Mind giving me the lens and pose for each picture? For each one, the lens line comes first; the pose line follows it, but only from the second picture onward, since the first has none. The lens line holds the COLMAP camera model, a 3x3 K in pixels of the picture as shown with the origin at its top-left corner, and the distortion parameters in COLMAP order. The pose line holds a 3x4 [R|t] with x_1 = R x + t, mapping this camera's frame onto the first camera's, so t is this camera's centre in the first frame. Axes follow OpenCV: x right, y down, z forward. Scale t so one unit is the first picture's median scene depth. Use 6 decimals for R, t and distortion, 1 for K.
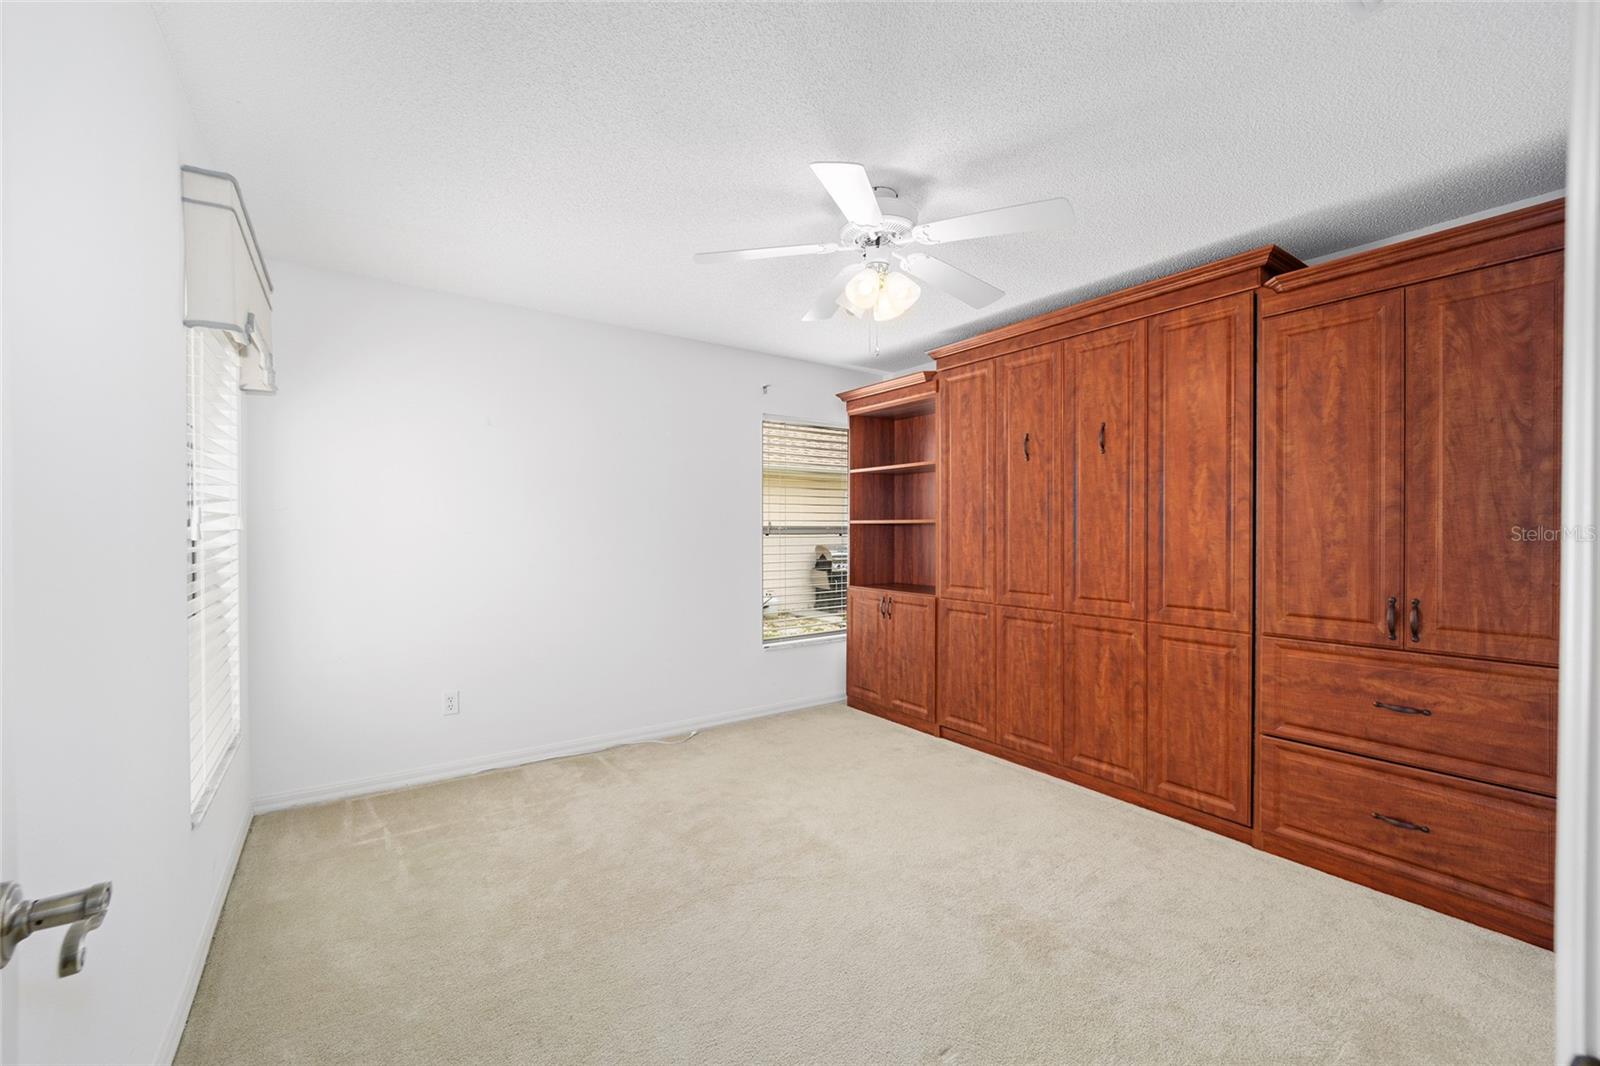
lens RADIAL K [[637.2, 0, 794.4], [0, 637.2, 530.8], [0, 0, 1]] dist [-0.001953, -0.000408]
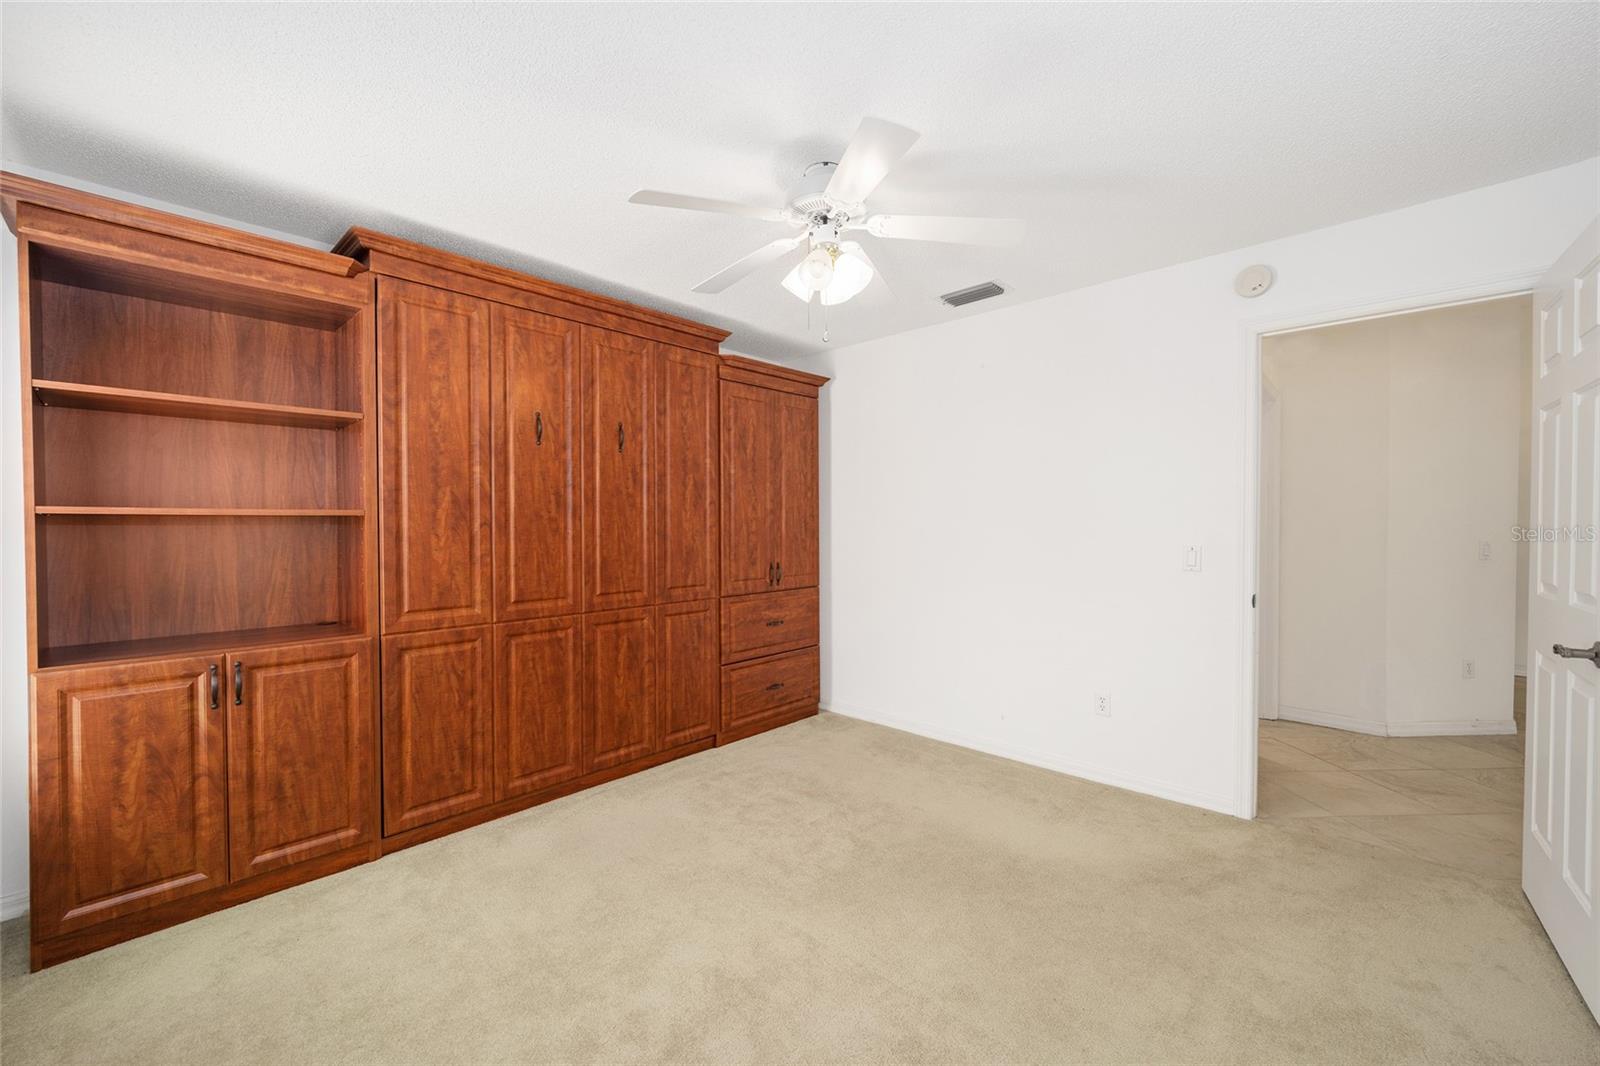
lens RADIAL K [[637.2, 0, 794.1], [0, 637.2, 533.5], [0, 0, 1]] dist [-0.001953, -0.000408]
pose [[-0.192866, -0.013347, 0.981134, -0.588388], [0.006985, 0.999863, 0.014975, -0.002257], [-0.981200, 0.009741, -0.192746, 0.915400]]
